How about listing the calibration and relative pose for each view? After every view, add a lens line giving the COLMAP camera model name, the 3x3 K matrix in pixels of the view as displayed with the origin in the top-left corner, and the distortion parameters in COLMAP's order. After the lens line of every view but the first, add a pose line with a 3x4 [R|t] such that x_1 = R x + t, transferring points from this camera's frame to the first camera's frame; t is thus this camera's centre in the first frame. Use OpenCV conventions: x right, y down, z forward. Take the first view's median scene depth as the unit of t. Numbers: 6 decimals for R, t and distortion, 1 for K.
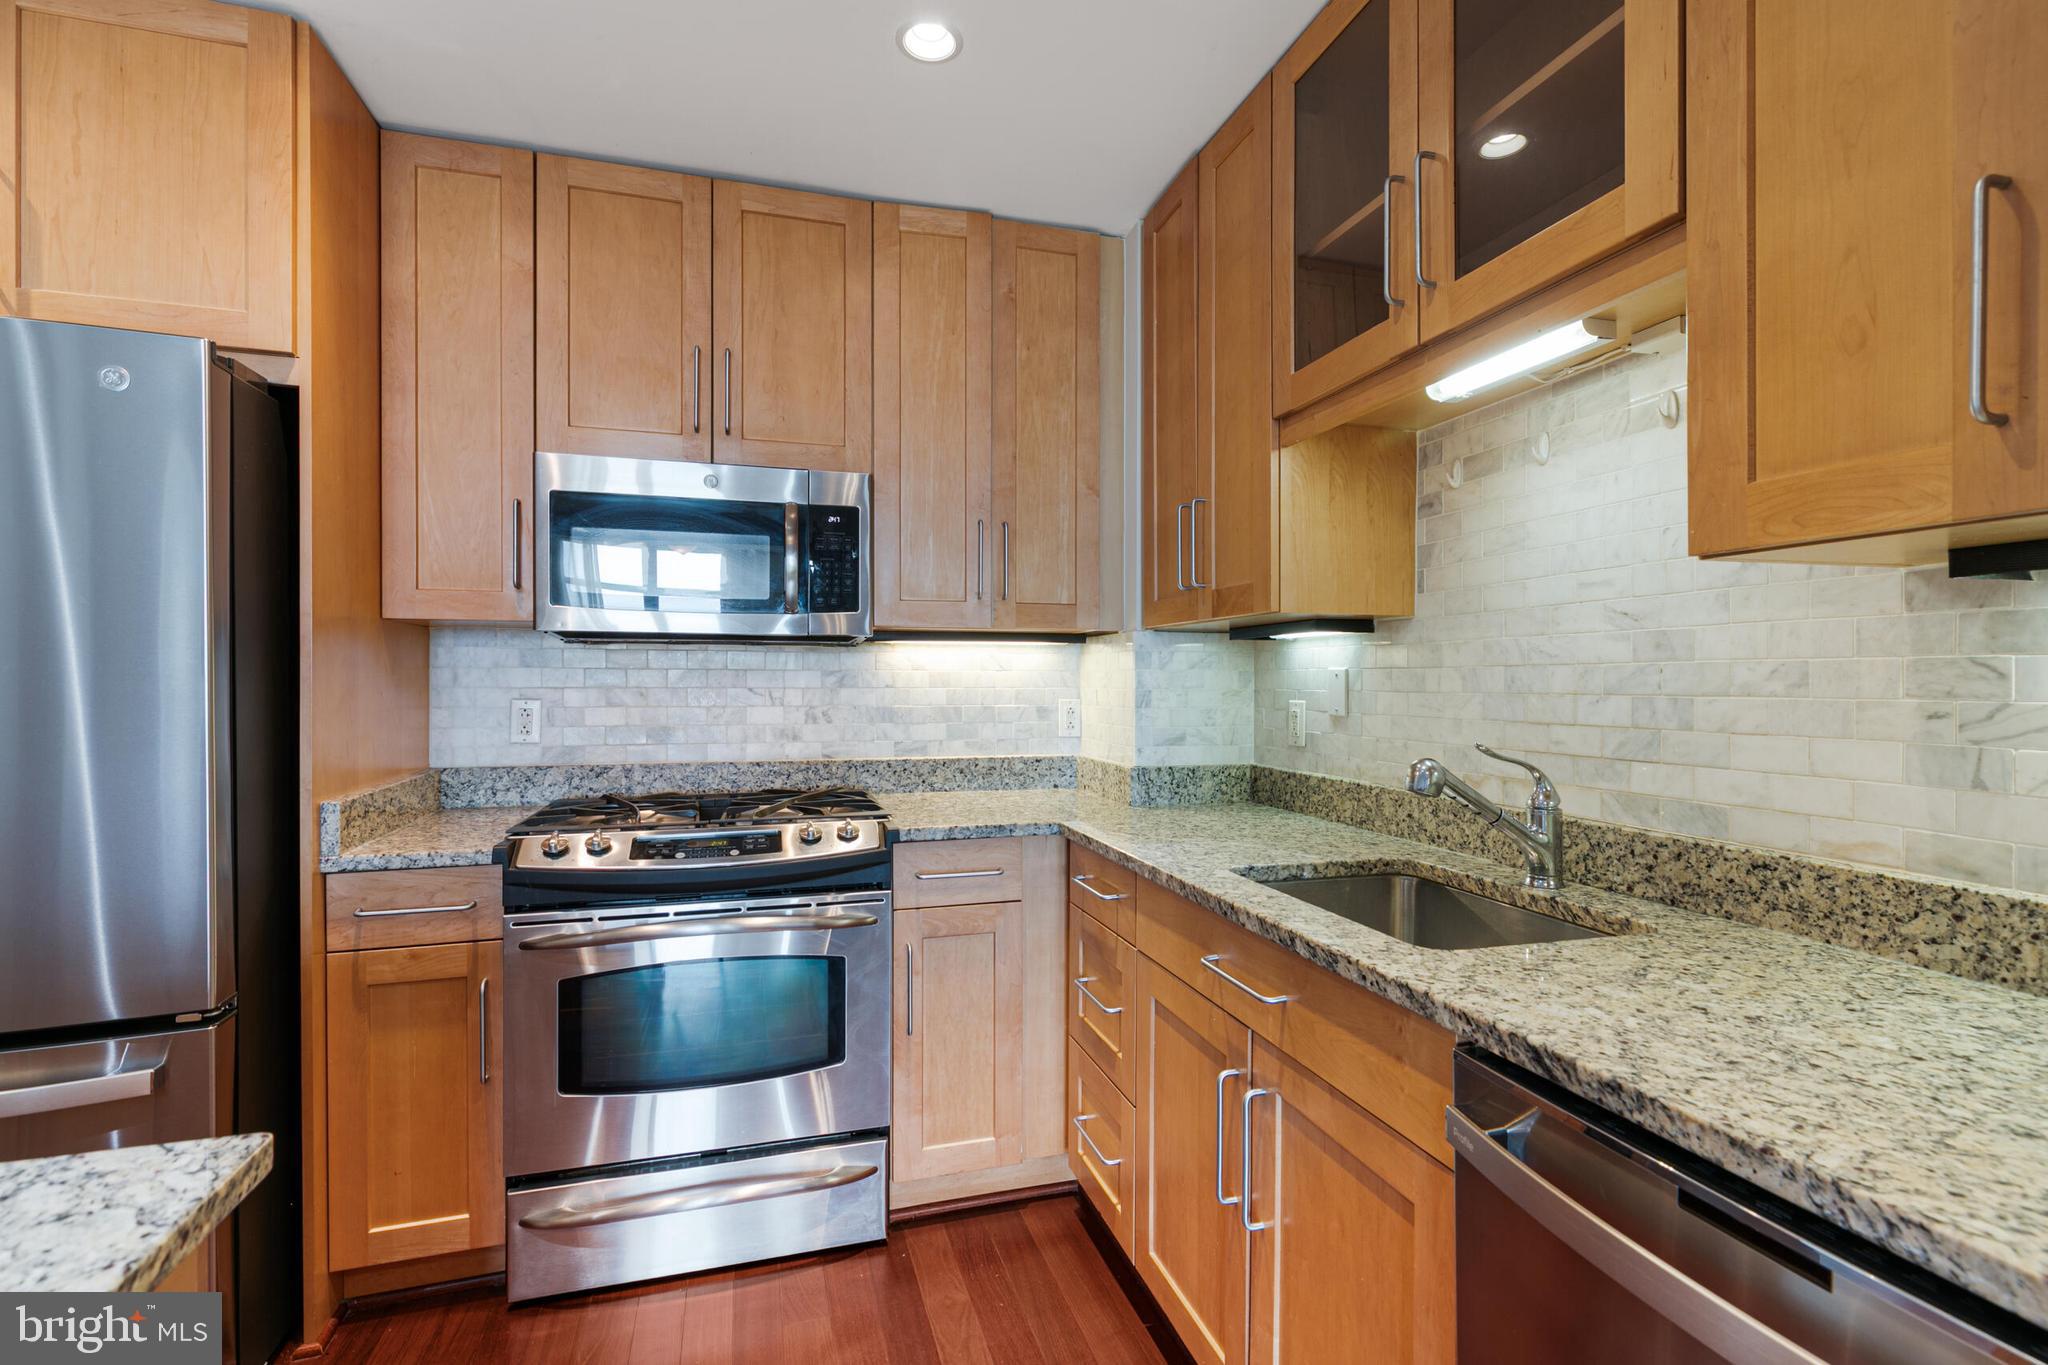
lens RADIAL K [[921.6, 0, 1024.8], [0, 921.6, 686.0], [0, 0, 1]] dist [0.007517, -0.002175]
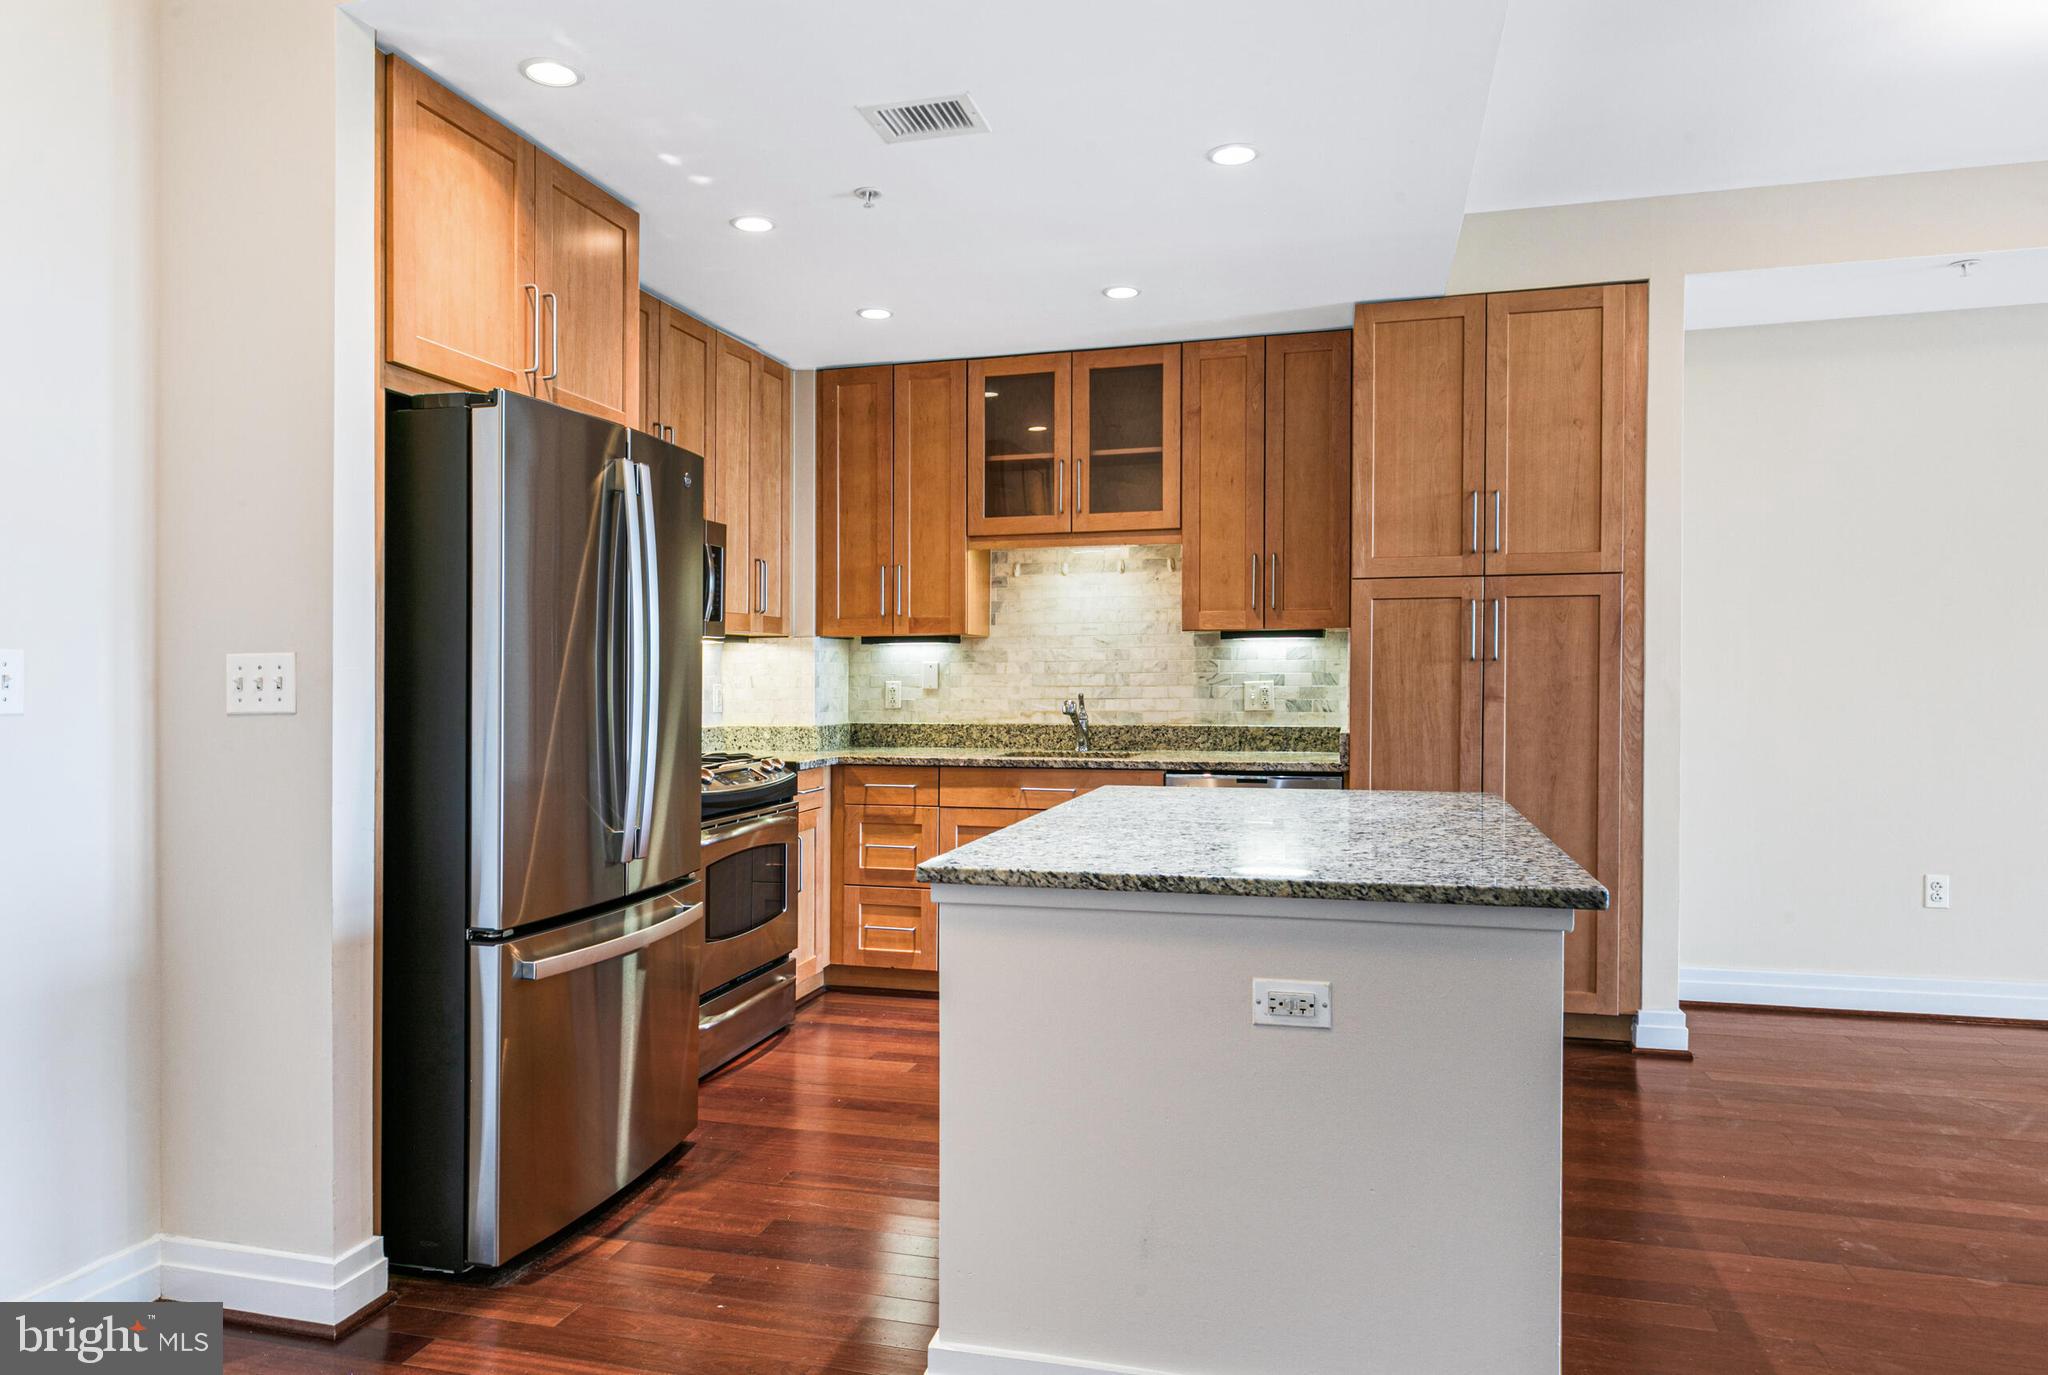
lens RADIAL K [[1281.2, 0, 1000.2], [0, 1281.2, 704.3], [0, 0, 1]] dist [0.004772, -0.005739]
pose [[0.532515, -0.022558, 0.846120, -2.059069], [0.011093, 0.999745, 0.019672, 0.018357], [-0.846348, -0.001090, 0.532629, -0.535178]]
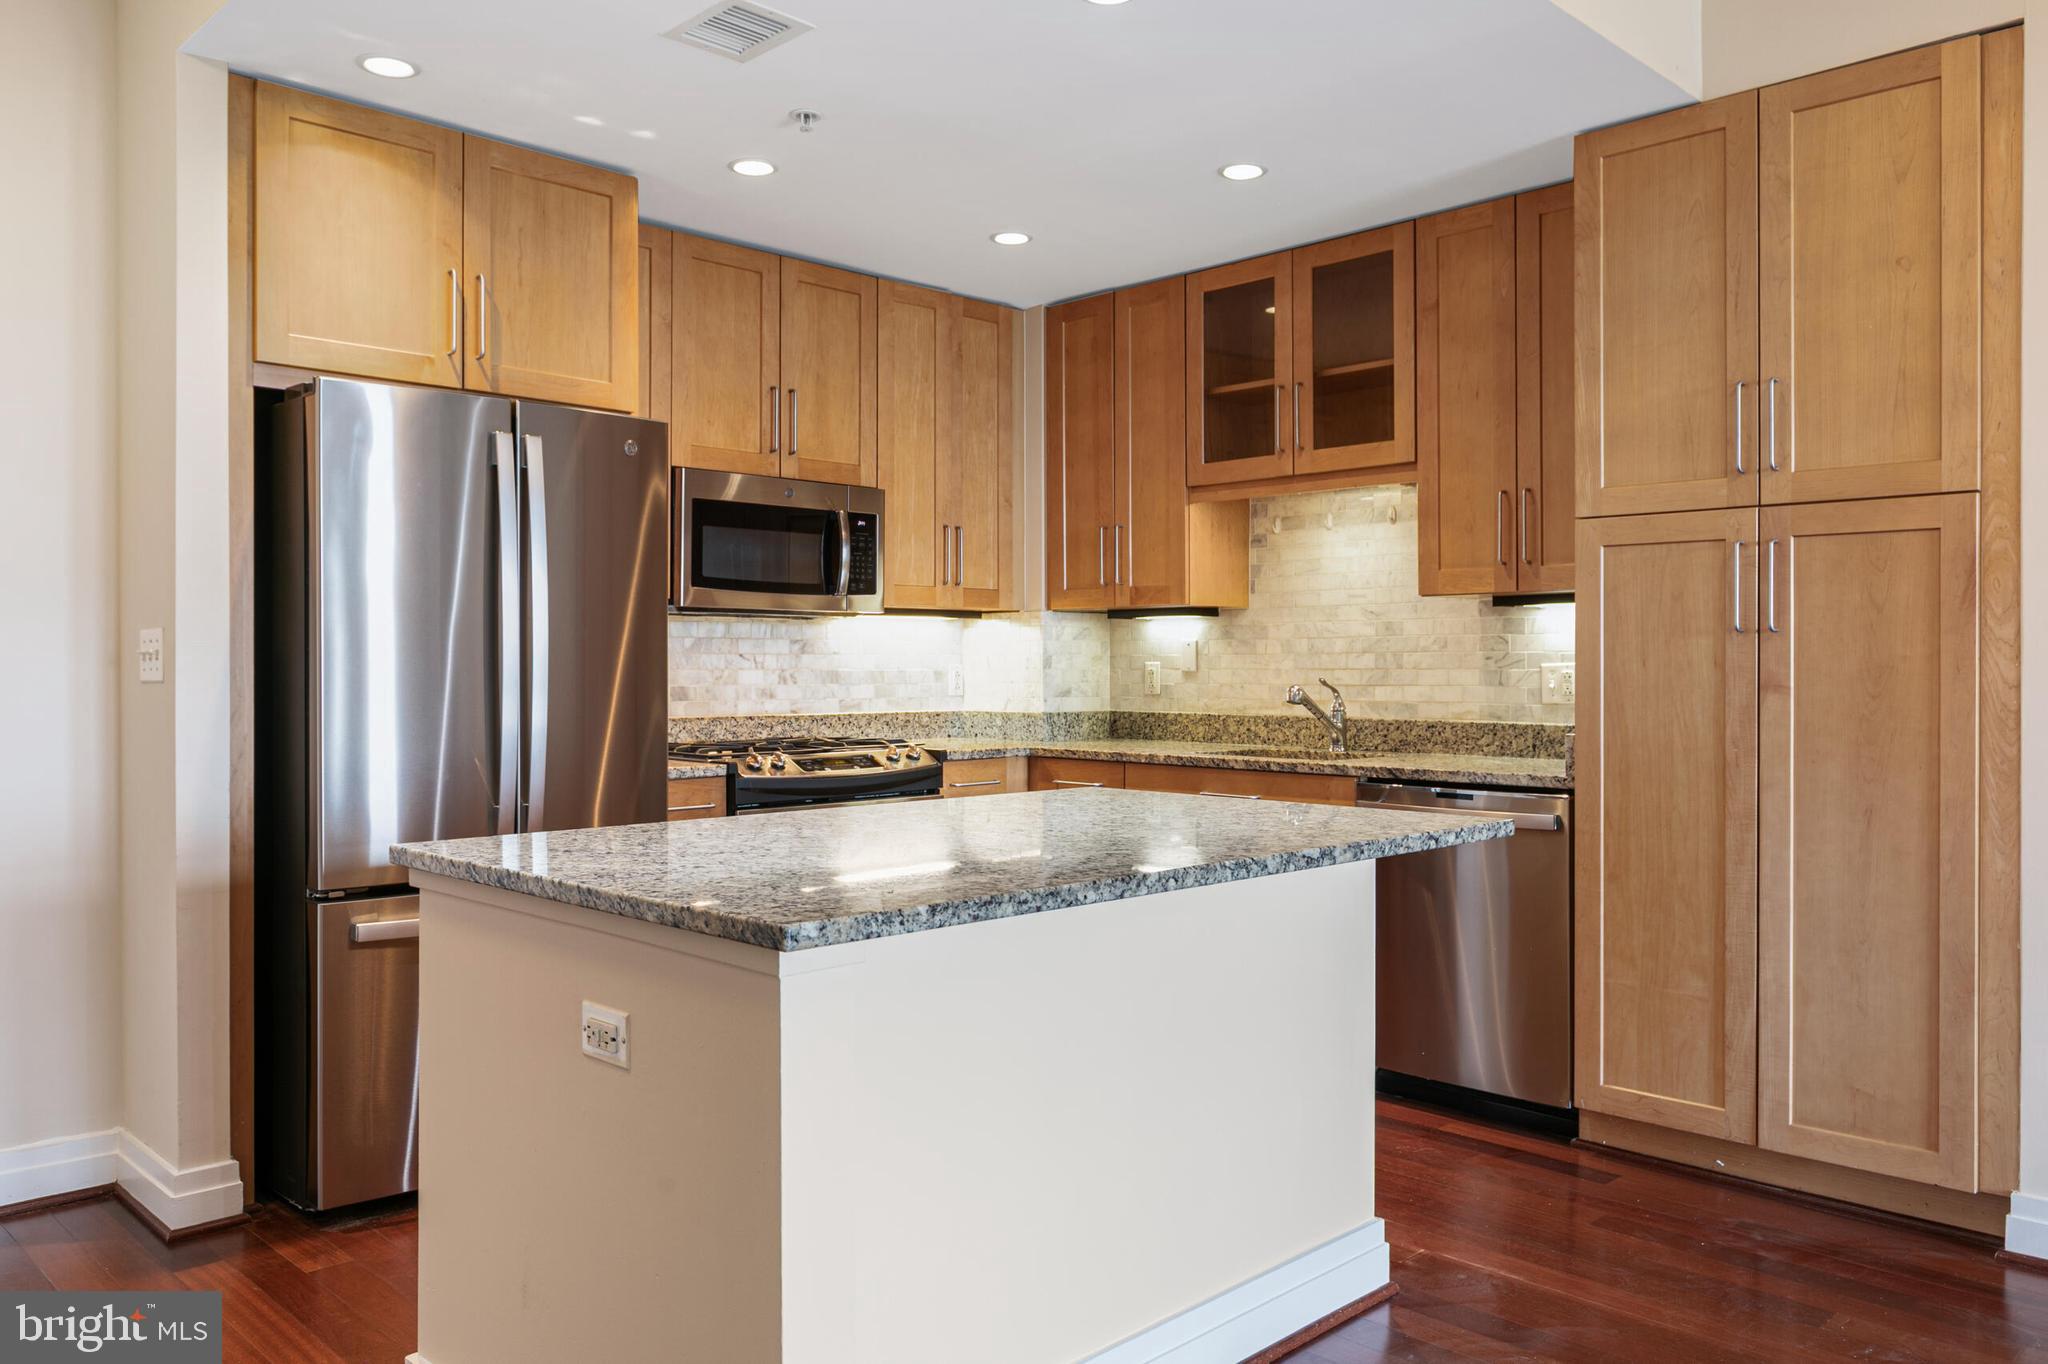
lens RADIAL K [[1496.8, 0, 1026.0], [0, 1496.8, 679.9], [0, 0, 1]] dist [-0.005980, -0.002329]
pose [[0.880396, -0.006431, 0.474195, -1.266711], [0.004841, 0.999978, 0.004574, 0.040936], [-0.474214, -0.001732, 0.880408, -1.225707]]
